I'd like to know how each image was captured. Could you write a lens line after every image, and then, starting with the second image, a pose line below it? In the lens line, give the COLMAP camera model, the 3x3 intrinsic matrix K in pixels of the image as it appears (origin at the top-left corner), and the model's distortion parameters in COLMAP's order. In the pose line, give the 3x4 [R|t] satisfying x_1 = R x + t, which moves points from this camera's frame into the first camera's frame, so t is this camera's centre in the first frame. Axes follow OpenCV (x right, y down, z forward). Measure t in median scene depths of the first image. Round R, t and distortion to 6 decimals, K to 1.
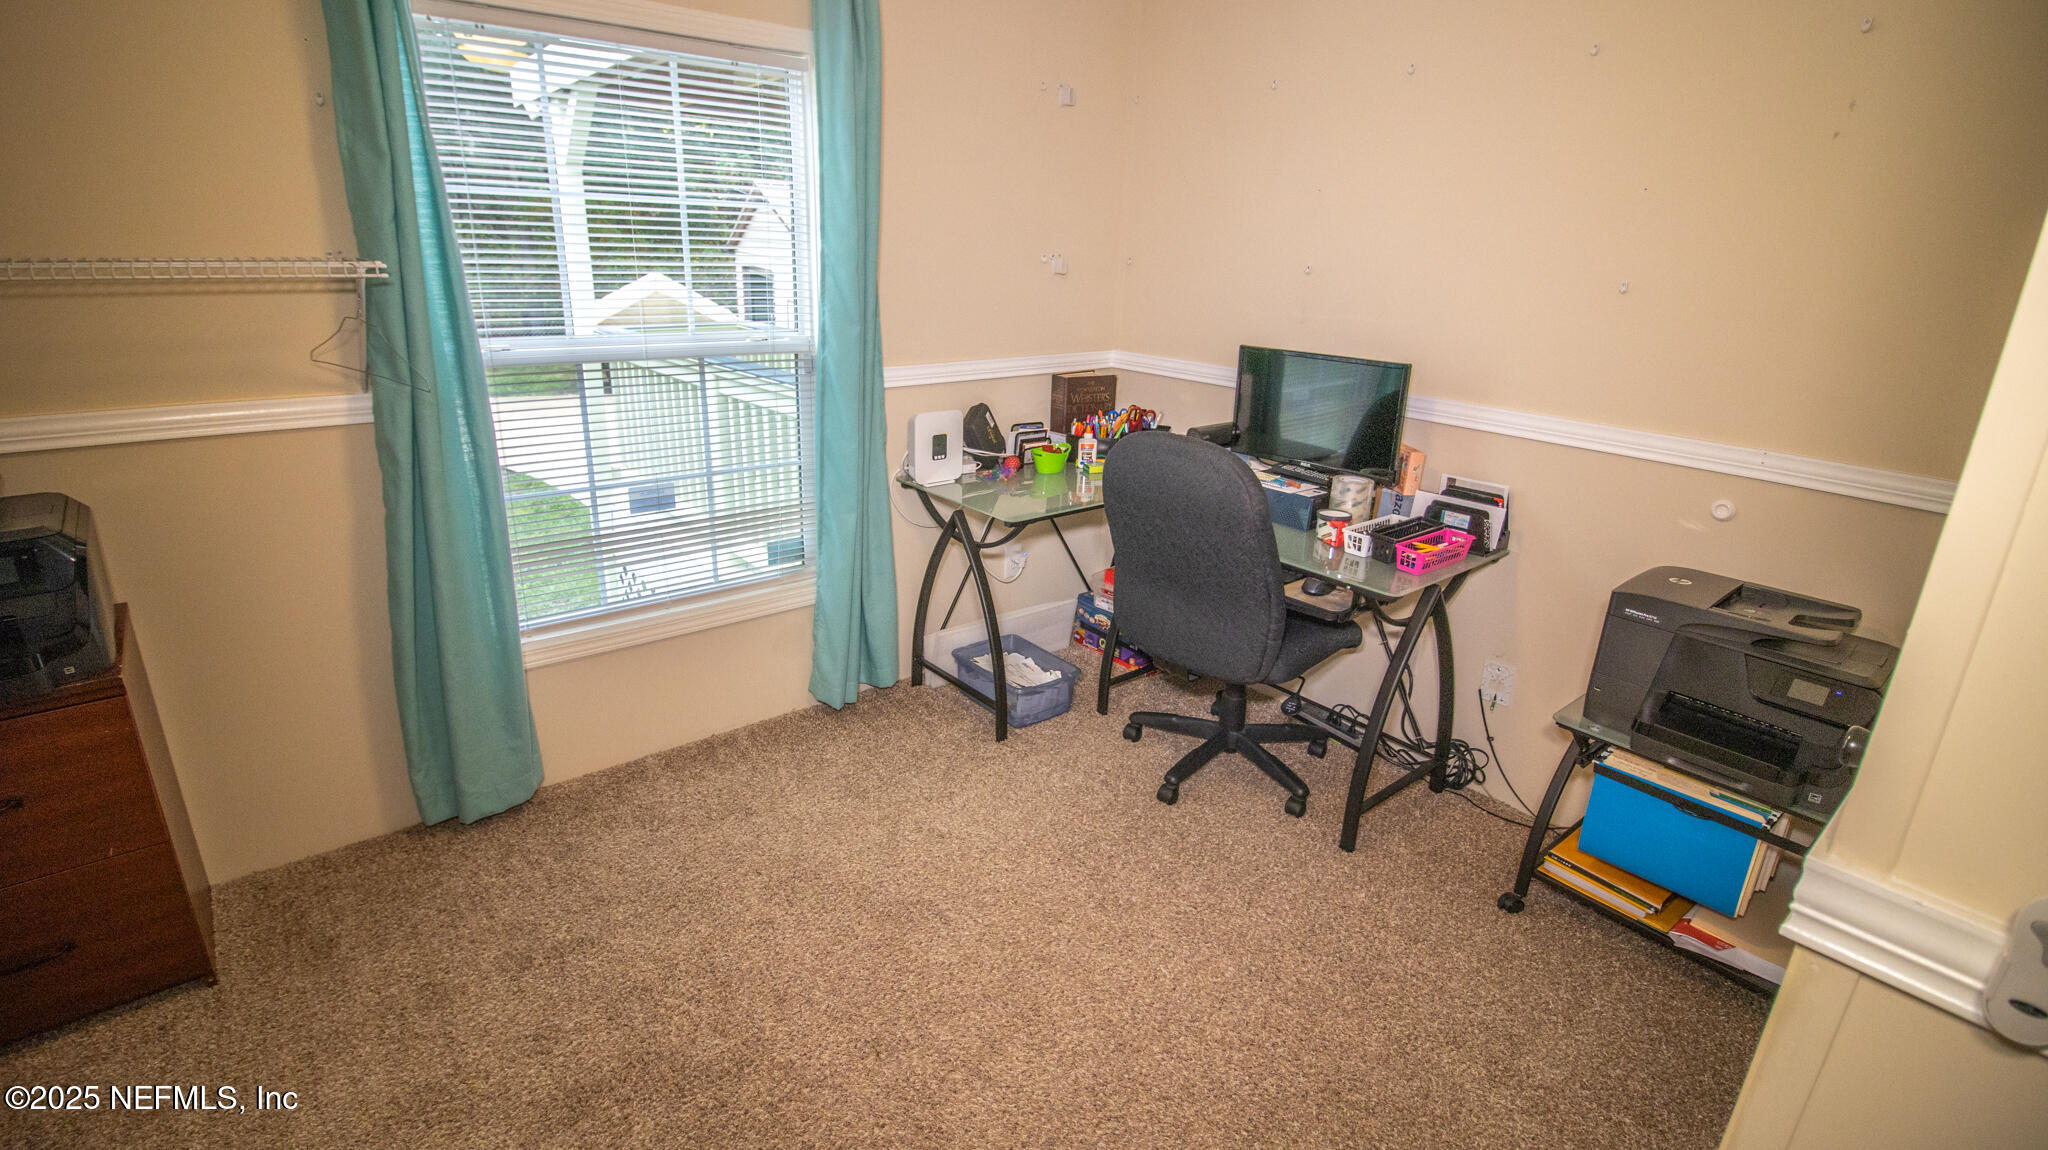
lens RADIAL K [[955.5, 0, 1024.6], [0, 955.5, 572.2], [0, 0, 1]] dist [-0.005545, -0.009013]
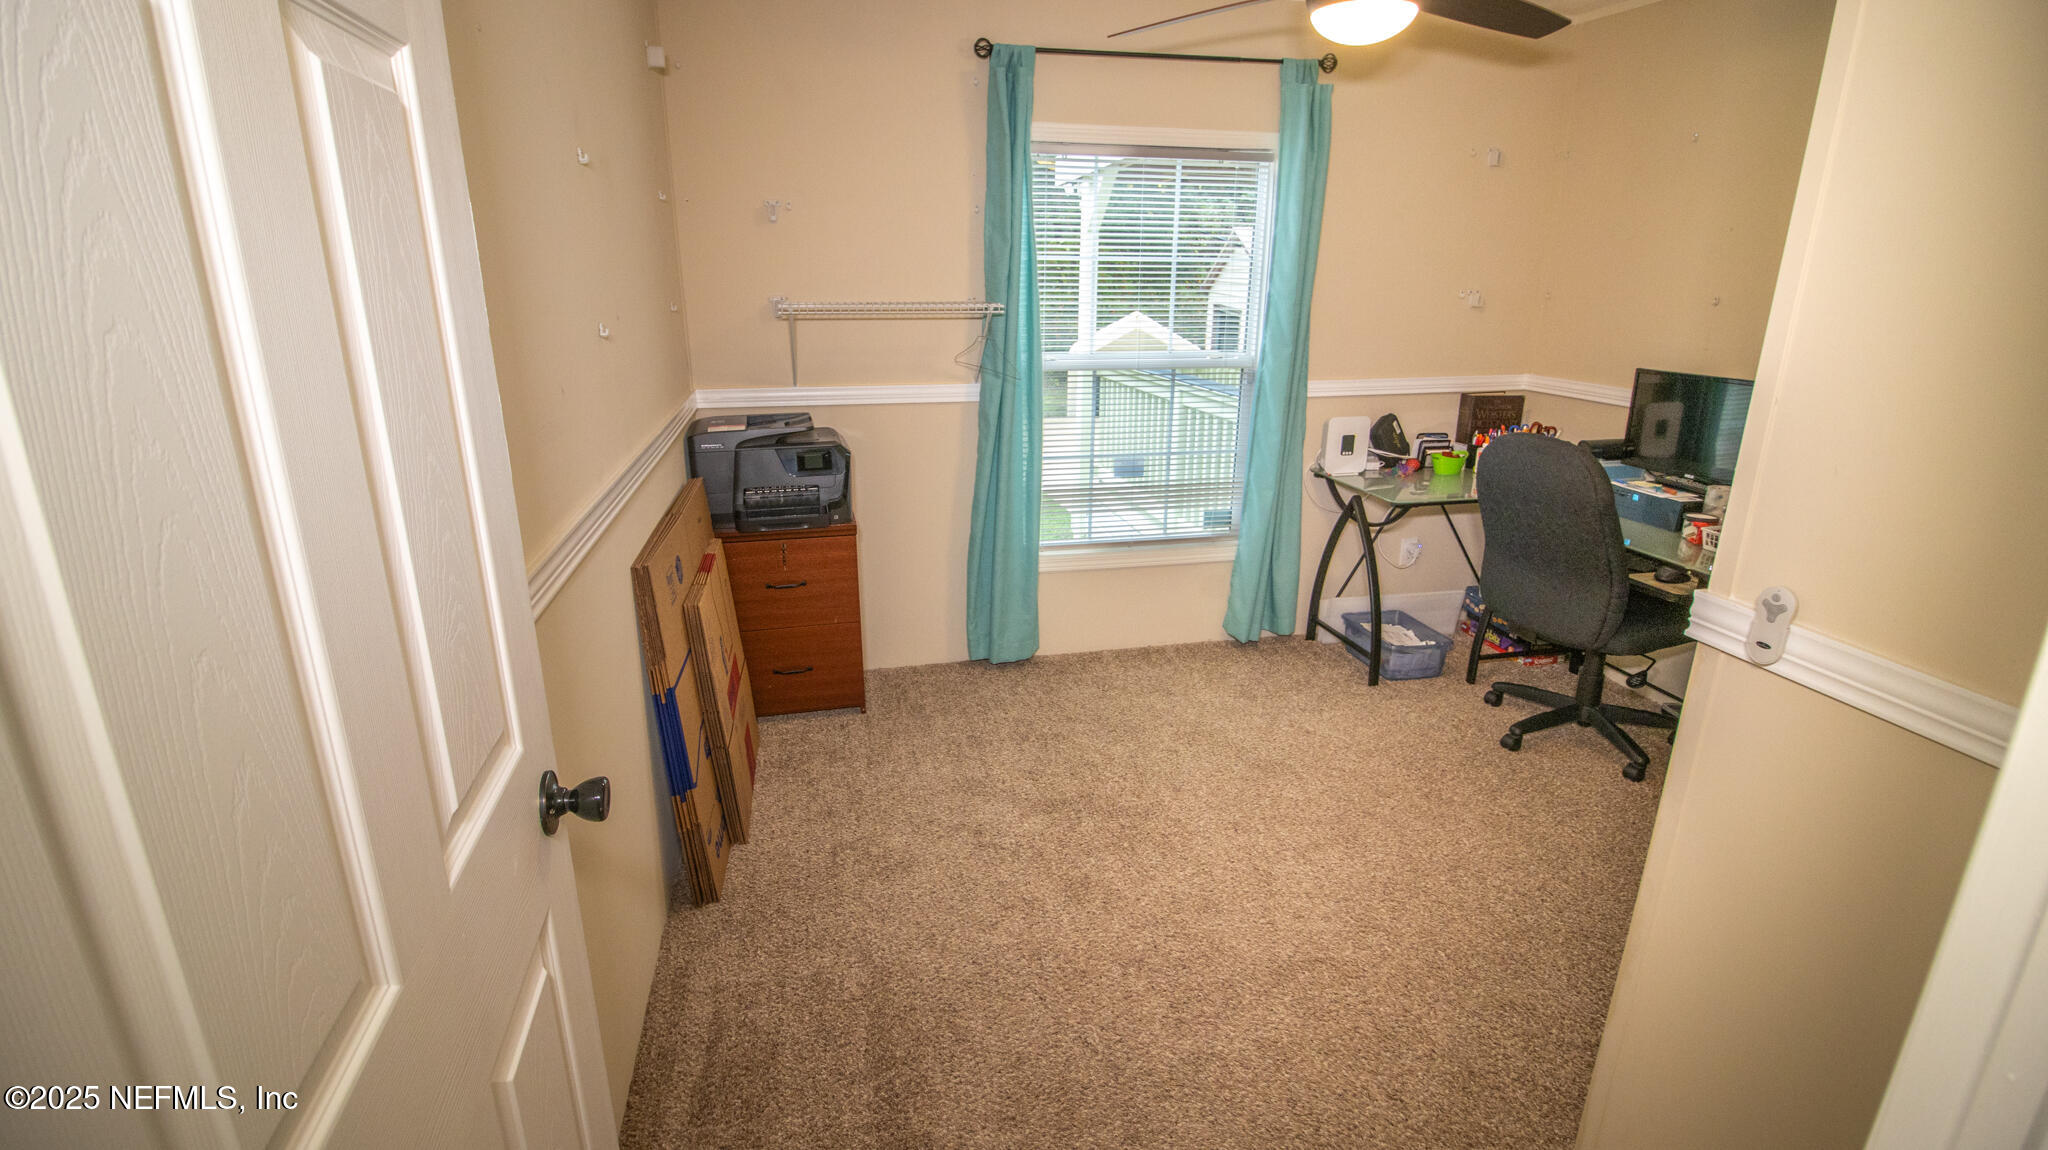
lens RADIAL K [[955.5, 0, 1039.7], [0, 955.5, 571.5], [0, 0, 1]] dist [-0.005545, -0.009013]
pose [[0.900638, 0.102995, -0.422190, 0.102392], [-0.118395, 0.992913, -0.010343, 0.104596], [0.418132, 0.059300, 0.906448, -0.324946]]
